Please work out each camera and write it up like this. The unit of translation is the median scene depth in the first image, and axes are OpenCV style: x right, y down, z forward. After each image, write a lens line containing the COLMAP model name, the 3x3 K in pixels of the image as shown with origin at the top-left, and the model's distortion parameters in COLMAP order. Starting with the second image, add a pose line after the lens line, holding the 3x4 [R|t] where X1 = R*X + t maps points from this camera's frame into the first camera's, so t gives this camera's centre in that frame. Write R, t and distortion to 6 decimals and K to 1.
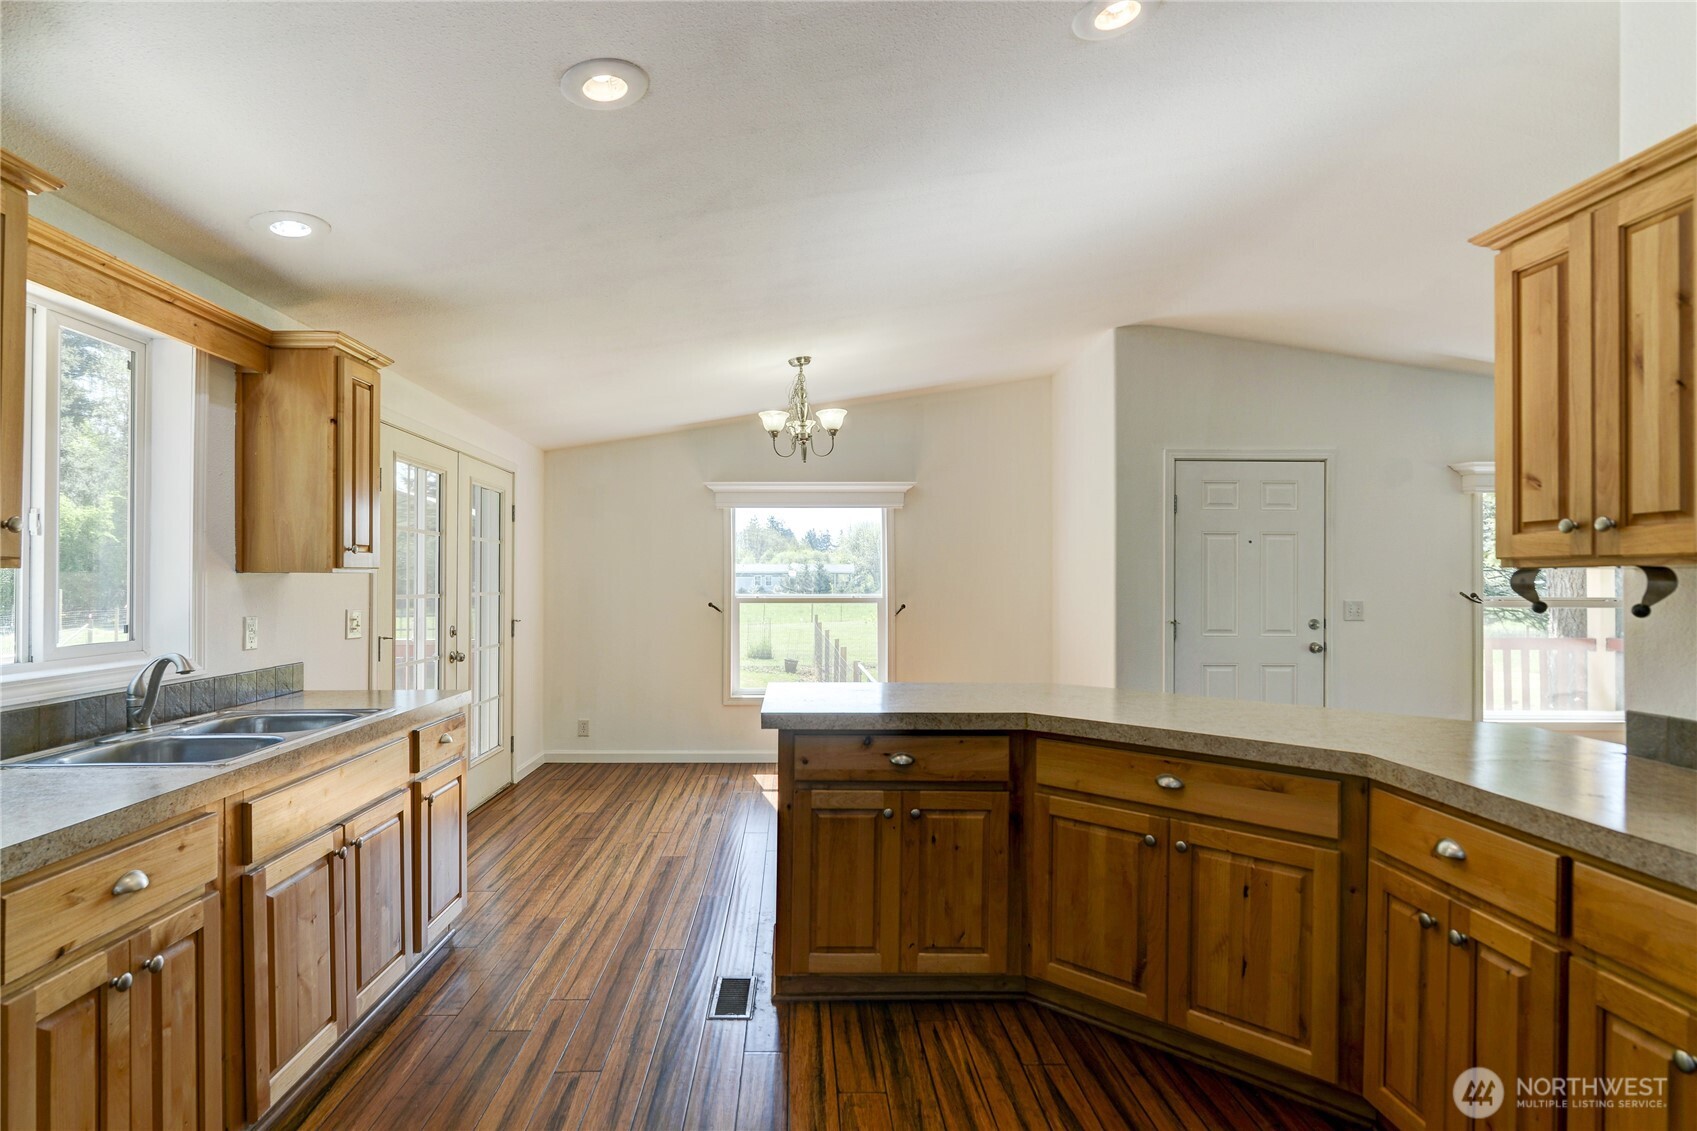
lens RADIAL K [[926.1, 0, 809.0], [0, 926.1, 563.1], [0, 0, 1]] dist [0.000307, -0.002348]
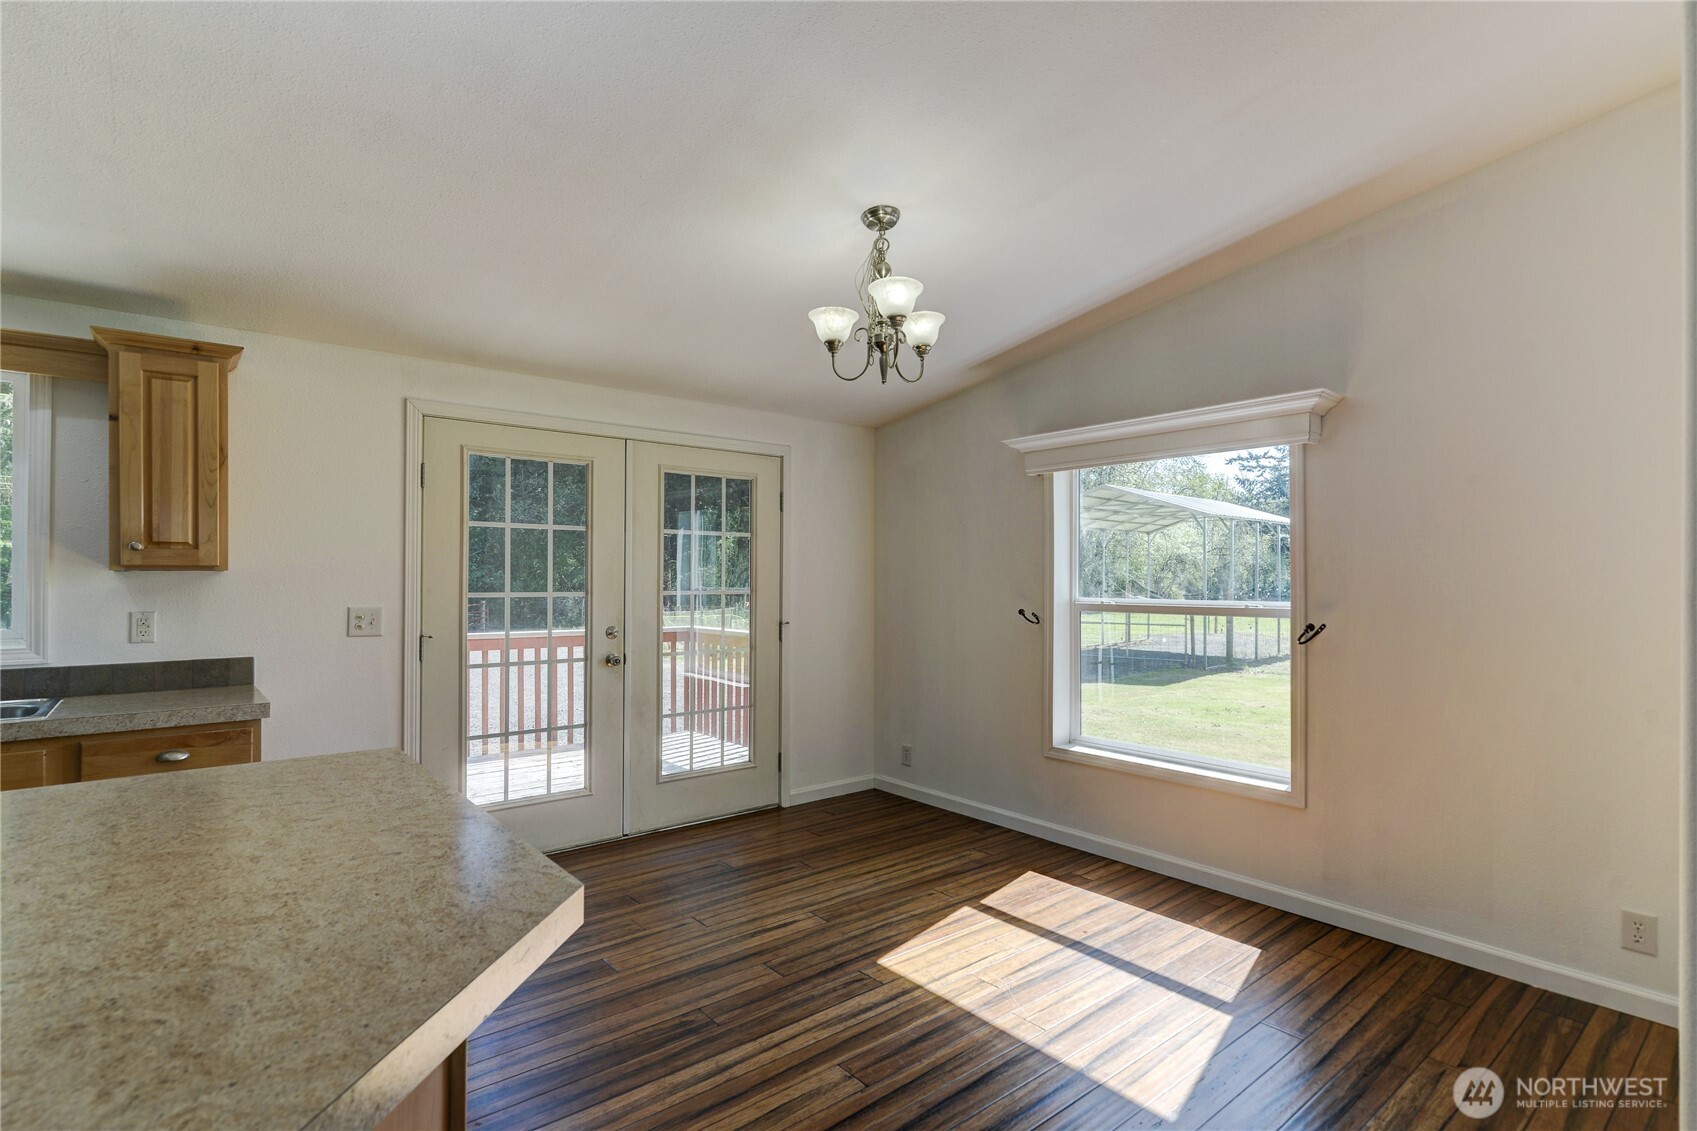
lens RADIAL K [[831.9, 0, 858.9], [0, 831.9, 578.0], [0, 0, 1]] dist [-0.013260, 0.005588]
pose [[0.613646, -0.001466, -0.789580, 0.376562], [0.018253, 0.999757, 0.012329, 0.011480], [0.789371, -0.021978, 0.613523, 0.606473]]
